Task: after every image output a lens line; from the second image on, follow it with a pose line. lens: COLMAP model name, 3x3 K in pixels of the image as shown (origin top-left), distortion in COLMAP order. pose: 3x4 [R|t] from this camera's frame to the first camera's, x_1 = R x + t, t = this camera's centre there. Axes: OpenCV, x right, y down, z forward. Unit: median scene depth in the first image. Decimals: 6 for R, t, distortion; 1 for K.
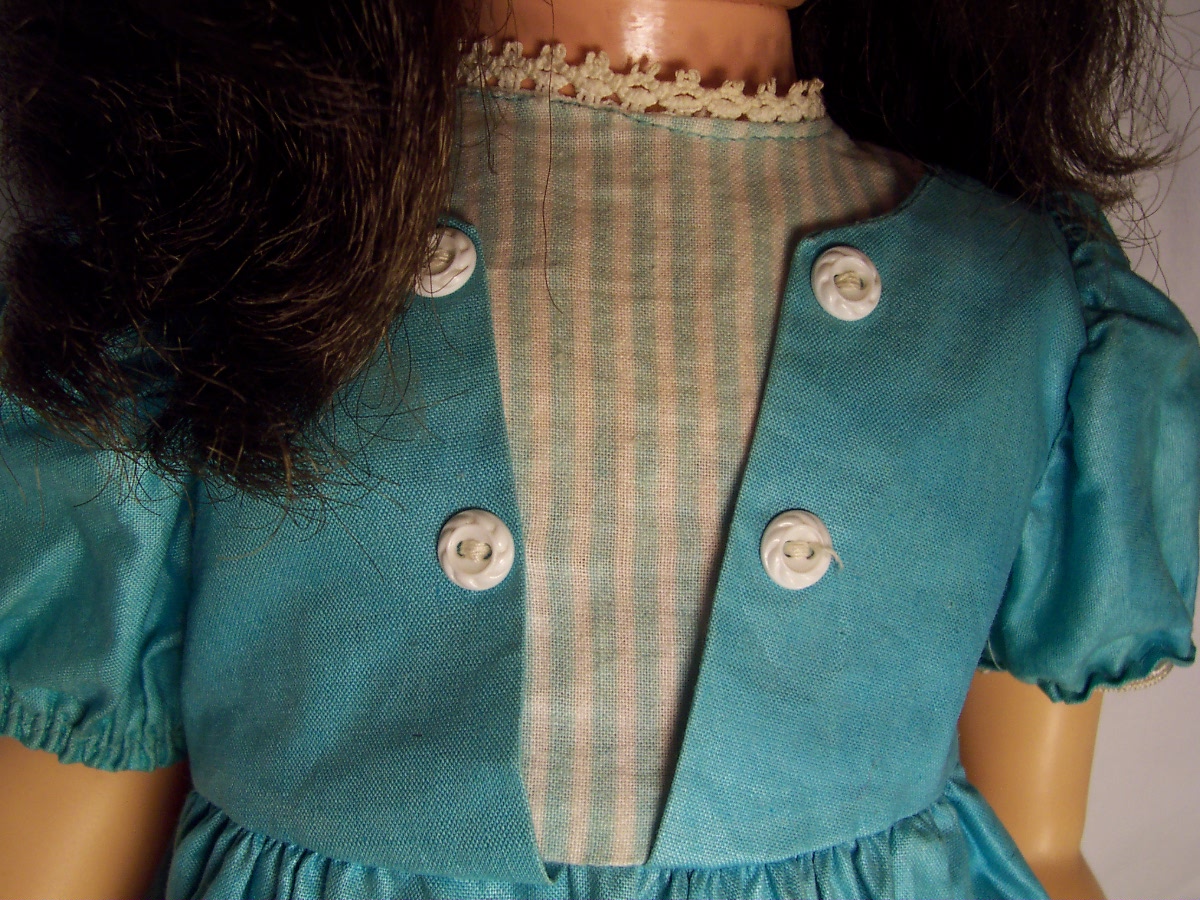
lens RADIAL K [[1264.1, 0, 600.0], [0, 1264.1, 450.0], [0, 0, 1]] dist [-0.186757, 0.218363]
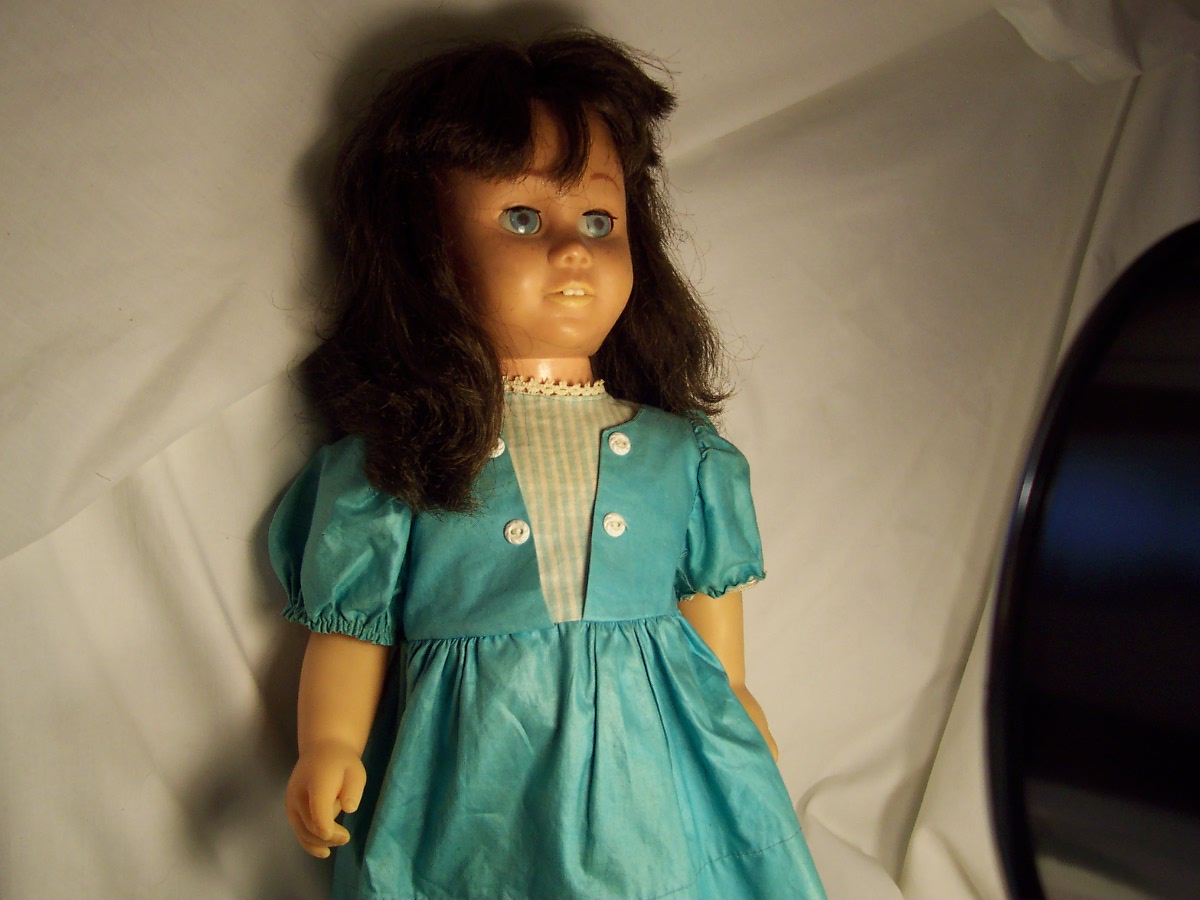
lens RADIAL K [[1264.1, 0, 600.0], [0, 1264.1, 450.0], [0, 0, 1]] dist [-0.186757, 0.218363]
pose [[0.977275, -0.078094, 0.197064, -0.484490], [0.116790, 0.974199, -0.193121, 0.496126], [-0.176898, 0.211748, 0.961182, -2.069758]]
